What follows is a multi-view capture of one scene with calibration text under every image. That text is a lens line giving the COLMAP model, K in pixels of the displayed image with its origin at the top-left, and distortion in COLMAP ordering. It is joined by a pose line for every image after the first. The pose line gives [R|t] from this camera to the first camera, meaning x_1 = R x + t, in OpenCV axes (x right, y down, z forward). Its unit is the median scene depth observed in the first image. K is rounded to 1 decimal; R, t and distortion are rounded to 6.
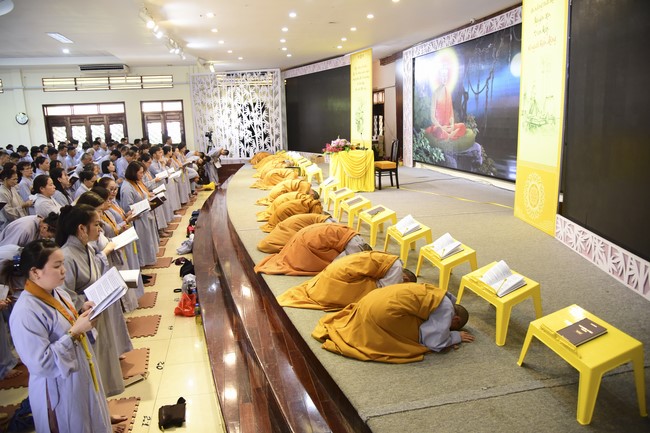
lens RADIAL K [[442.0, 0, 325.1], [0, 442.0, 214.4], [0, 0, 1]] dist [-0.097134, 0.038064]
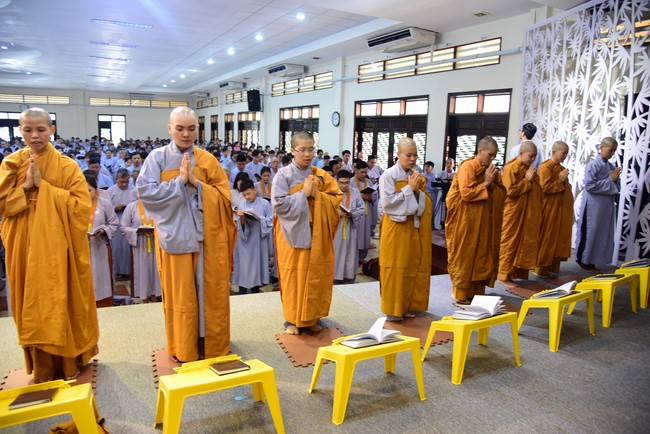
lens RADIAL K [[442.0, 0, 287.7], [0, 442.0, 222.3], [0, 0, 1]] dist [-0.097134, 0.038064]
pose [[0.259919, 0.223454, -0.939420, 0.074569], [-0.230498, 0.959092, 0.164359, -0.162732], [0.937717, 0.173814, 0.300792, 0.734409]]
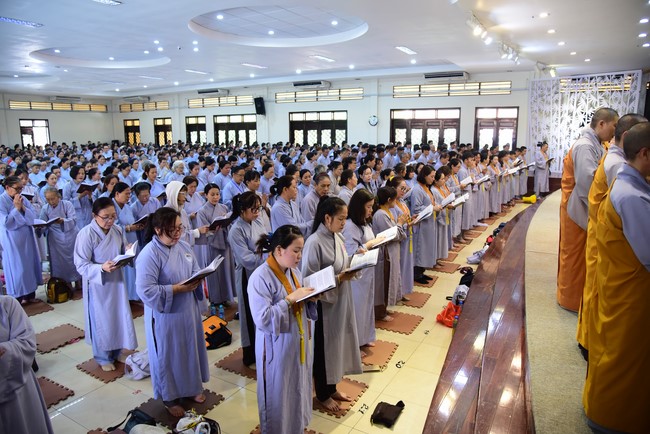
lens RADIAL K [[442.0, 0, 318.7], [0, 442.0, 216.9], [0, 0, 1]] dist [-0.097134, 0.038064]
pose [[0.734049, 0.149017, -0.662545, 0.017422], [-0.154276, 0.986711, 0.051001, -0.003106], [0.661341, 0.064778, 0.747283, 0.010871]]
